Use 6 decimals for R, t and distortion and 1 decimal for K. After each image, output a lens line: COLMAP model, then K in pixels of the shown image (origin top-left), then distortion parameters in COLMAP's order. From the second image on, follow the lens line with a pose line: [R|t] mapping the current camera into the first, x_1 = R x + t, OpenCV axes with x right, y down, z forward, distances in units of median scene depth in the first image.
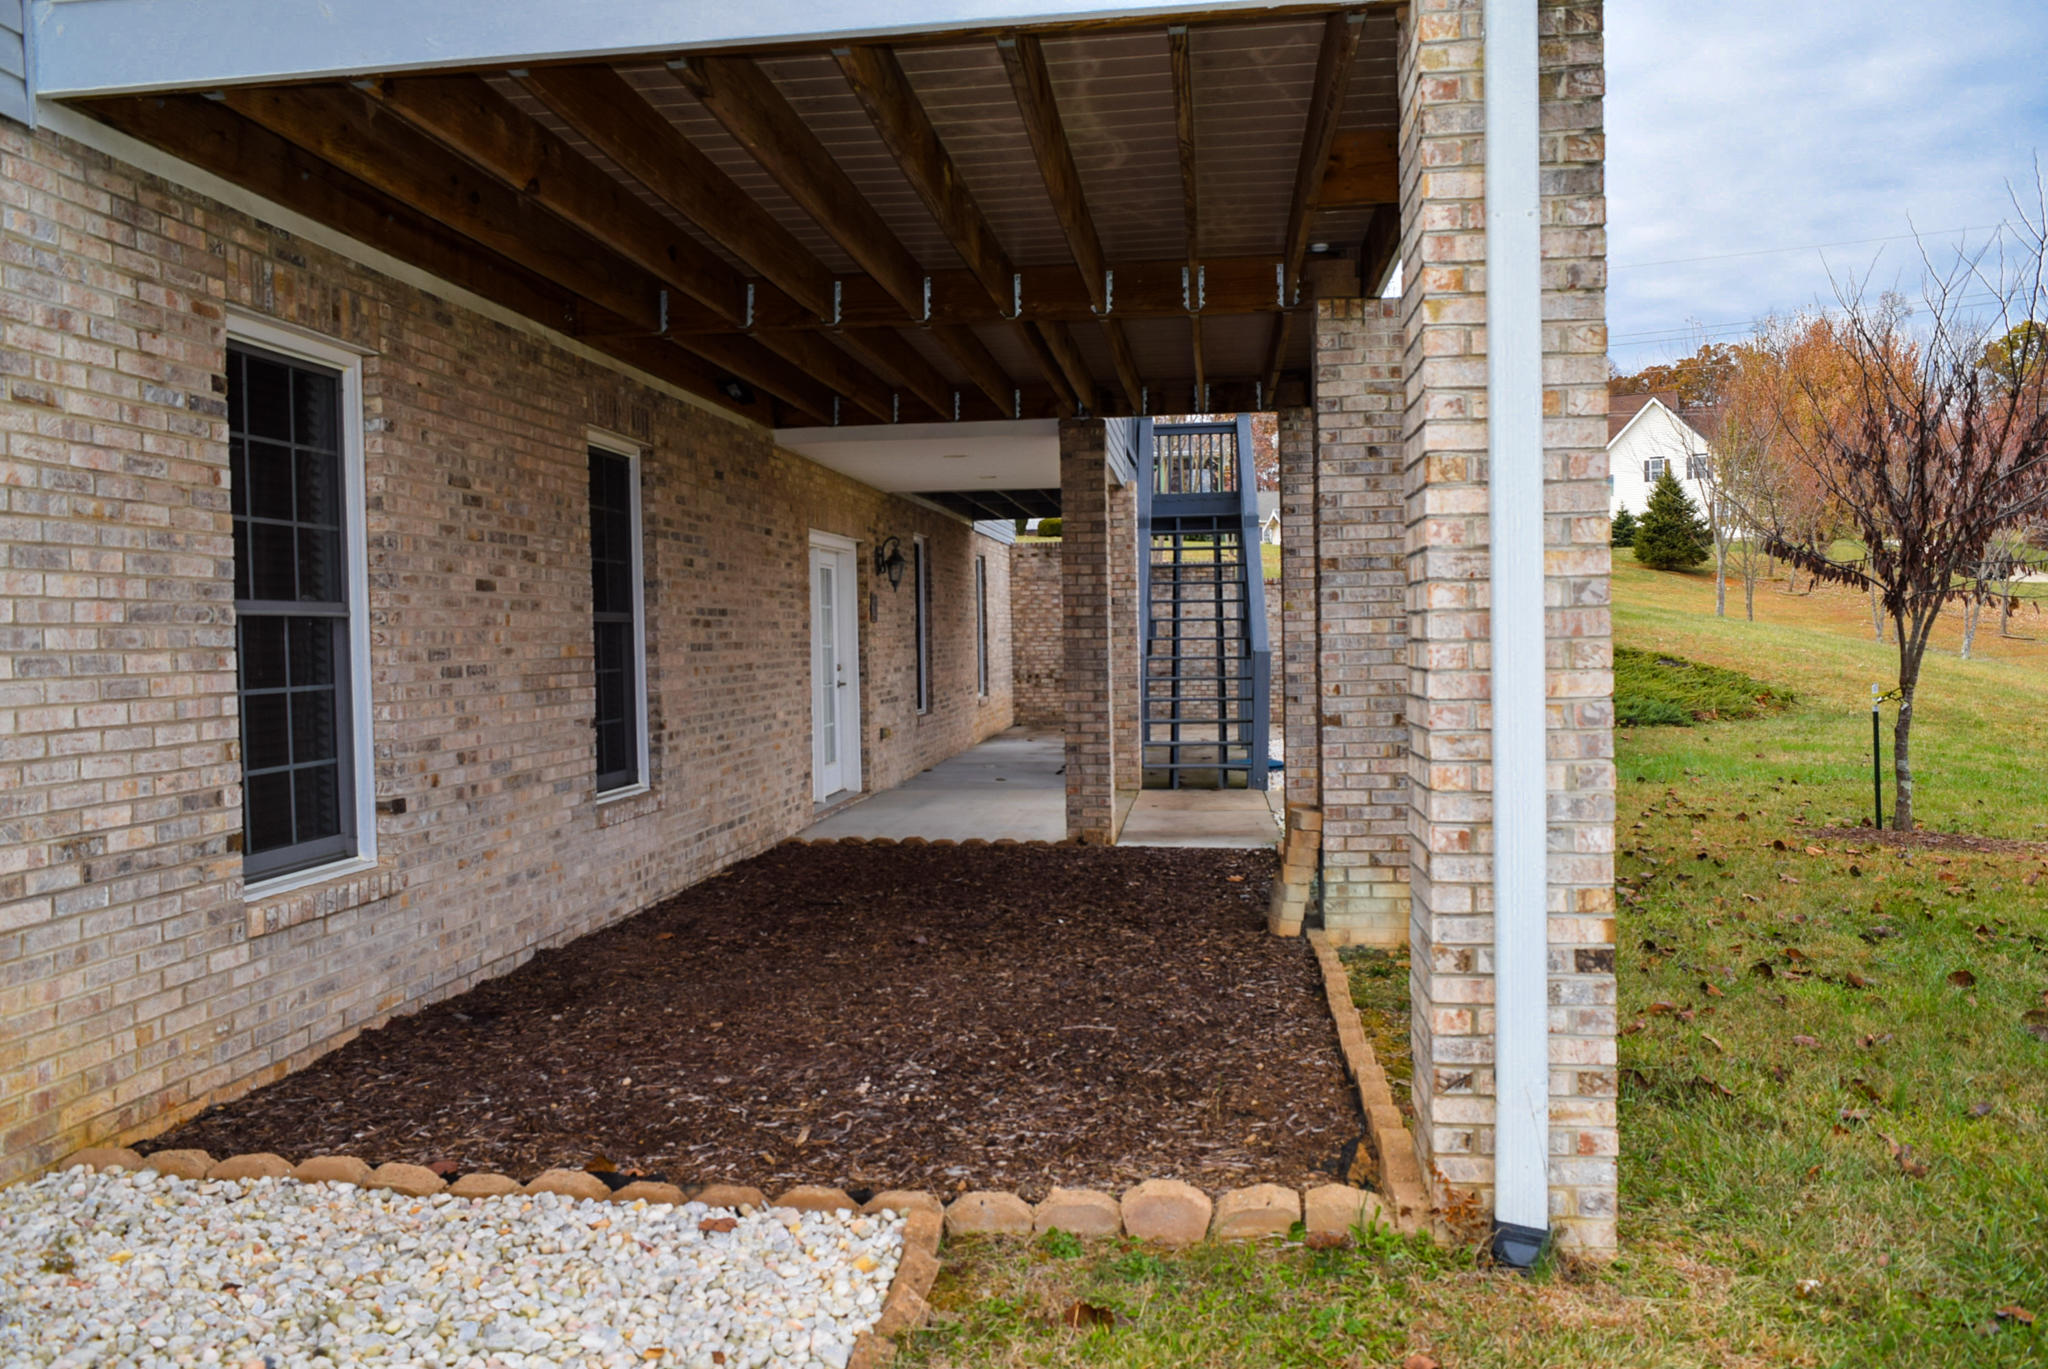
lens RADIAL K [[1590.8, 0, 1011.3], [0, 1590.8, 680.7], [0, 0, 1]] dist [-0.008468, -0.004541]
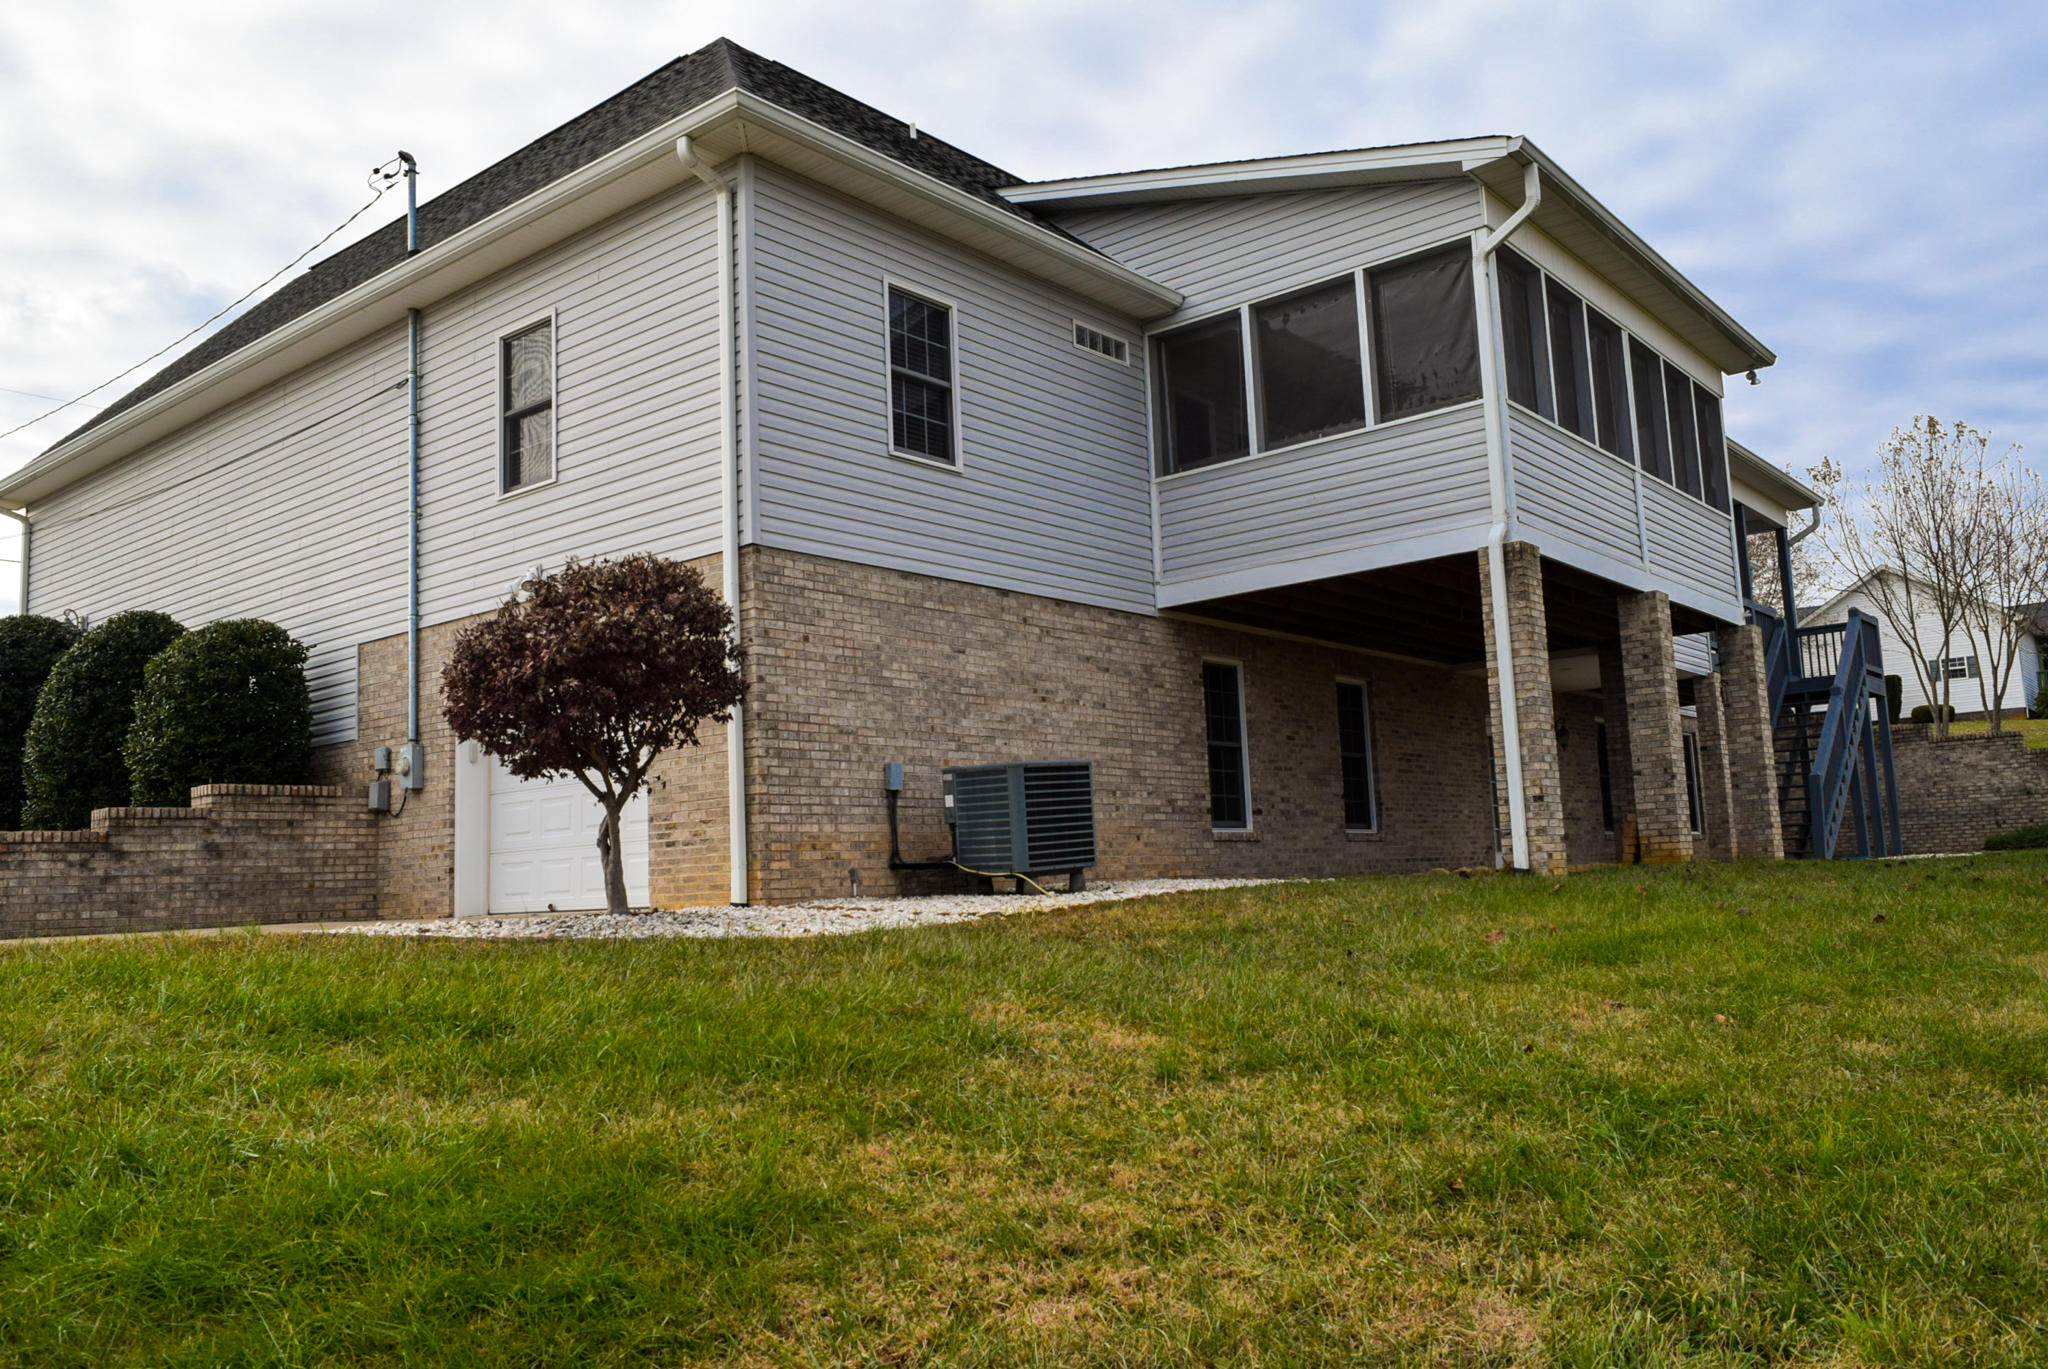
lens RADIAL K [[1590.8, 0, 1019.4], [0, 1590.8, 682.8], [0, 0, 1]] dist [-0.008468, -0.004541]
pose [[0.842030, -0.086576, -0.532437, 0.757052], [0.009753, 0.989319, -0.145442, 0.245253], [0.539342, 0.117273, 0.833881, -1.573976]]
